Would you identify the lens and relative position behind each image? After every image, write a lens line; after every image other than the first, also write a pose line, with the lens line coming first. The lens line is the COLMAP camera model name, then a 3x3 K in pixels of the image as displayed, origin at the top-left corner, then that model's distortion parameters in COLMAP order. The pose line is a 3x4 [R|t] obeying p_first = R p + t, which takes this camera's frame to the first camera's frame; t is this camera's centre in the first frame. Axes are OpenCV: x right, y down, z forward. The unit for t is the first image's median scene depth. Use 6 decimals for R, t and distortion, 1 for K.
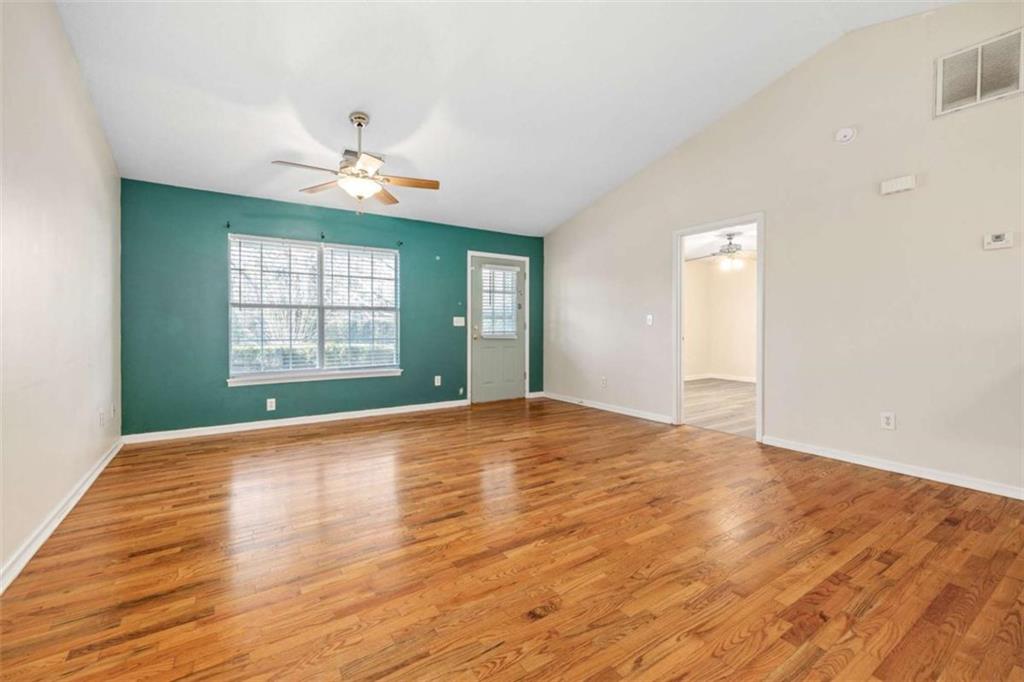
lens RADIAL K [[430.3, 0, 505.8], [0, 430.3, 328.4], [0, 0, 1]] dist [0.000185, -0.000364]
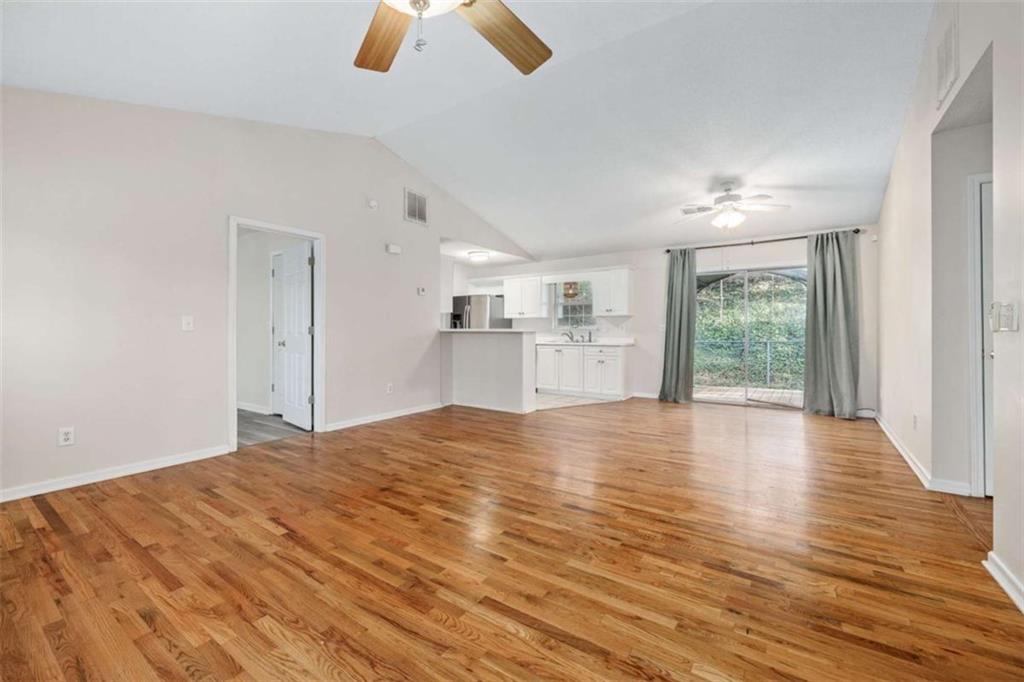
lens RADIAL K [[430.3, 0, 504.4], [0, 430.3, 327.9], [0, 0, 1]] dist [0.000185, -0.000364]
pose [[-0.372756, 0.009907, 0.927876, -0.827643], [0.007551, 0.999942, -0.007643, -0.003878], [-0.927898, 0.004158, -0.372810, 1.220188]]
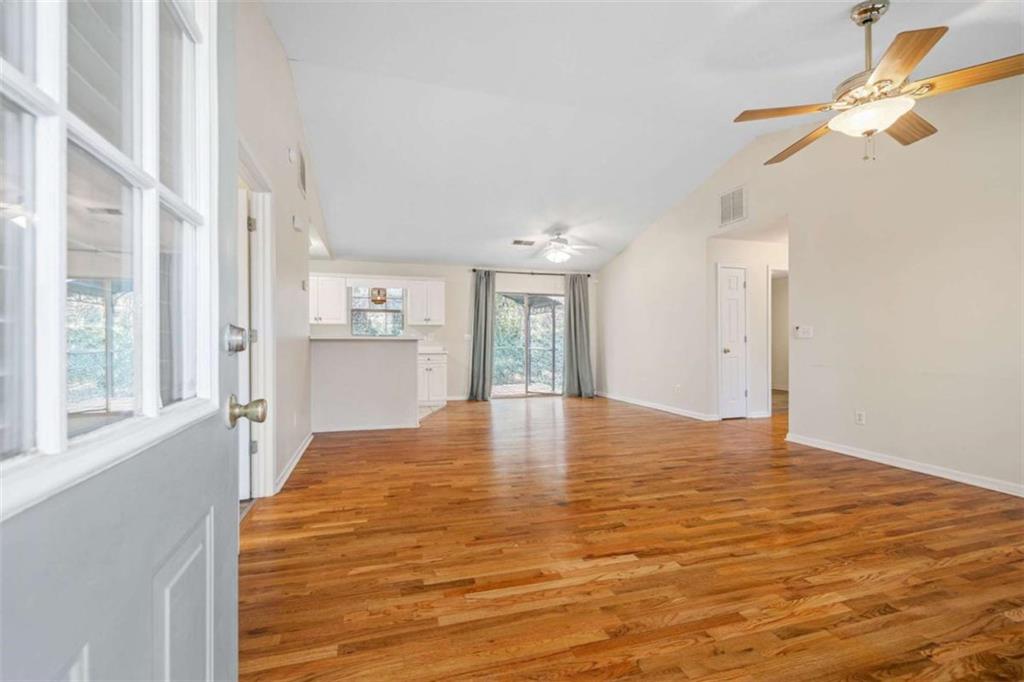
lens RADIAL K [[430.3, 0, 505.7], [0, 430.3, 347.2], [0, 0, 1]] dist [0.000185, -0.000364]
pose [[-0.960110, -0.001747, 0.279616, 0.001810], [0.003830, 0.999805, 0.019395, -0.003961], [-0.279595, 0.019693, -0.959916, 1.991923]]
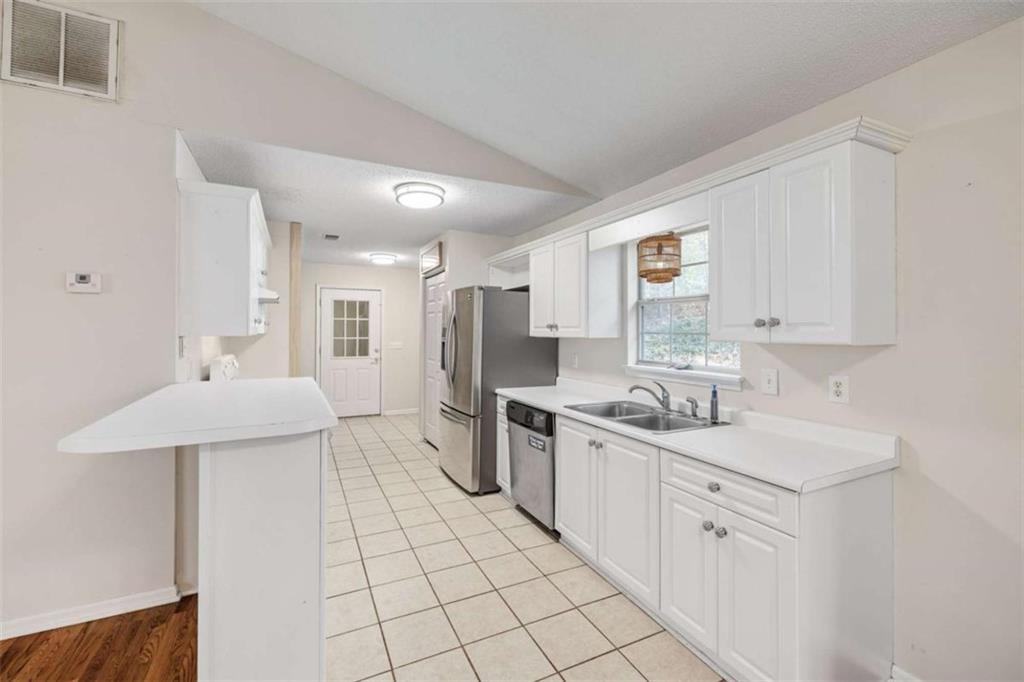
lens RADIAL K [[430.3, 0, 502.7], [0, 430.3, 329.0], [0, 0, 1]] dist [0.000185, -0.000364]
pose [[0.137156, 0.005407, 0.990535, 0.430682], [0.004365, 0.999972, -0.006063, -0.098711], [-0.990540, 0.005155, 0.137128, 0.146410]]
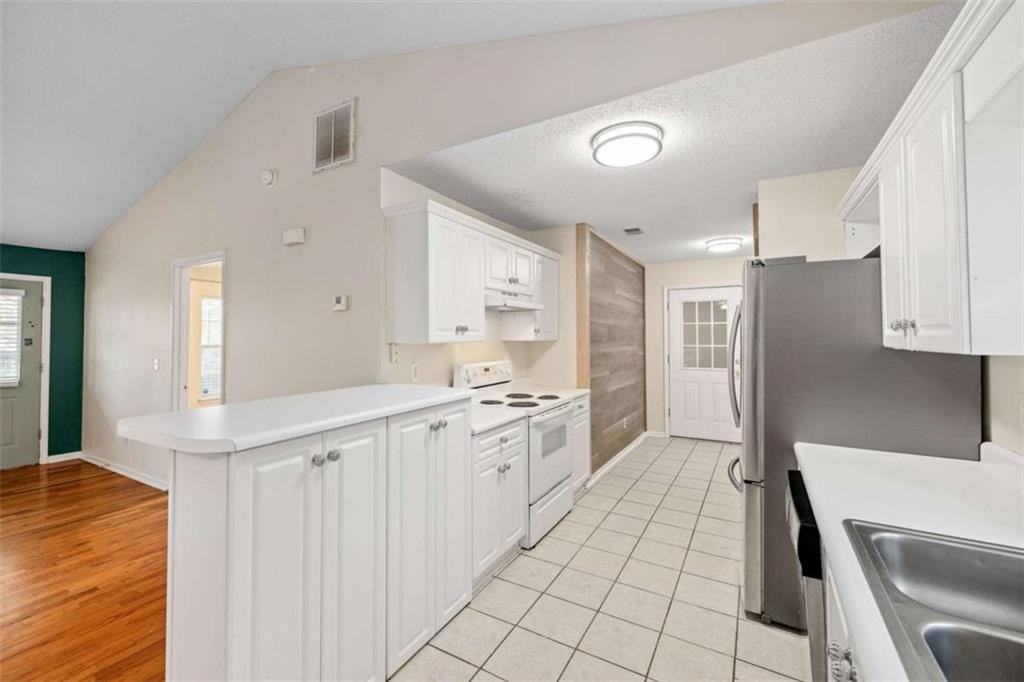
lens RADIAL K [[430.3, 0, 501.2], [0, 430.3, 327.4], [0, 0, 1]] dist [0.000185, -0.000364]
pose [[0.899369, 0.006939, 0.437135, 0.900868], [0.006922, 0.999523, -0.030107, -0.098159], [-0.437135, 0.030103, 0.898892, -0.063318]]
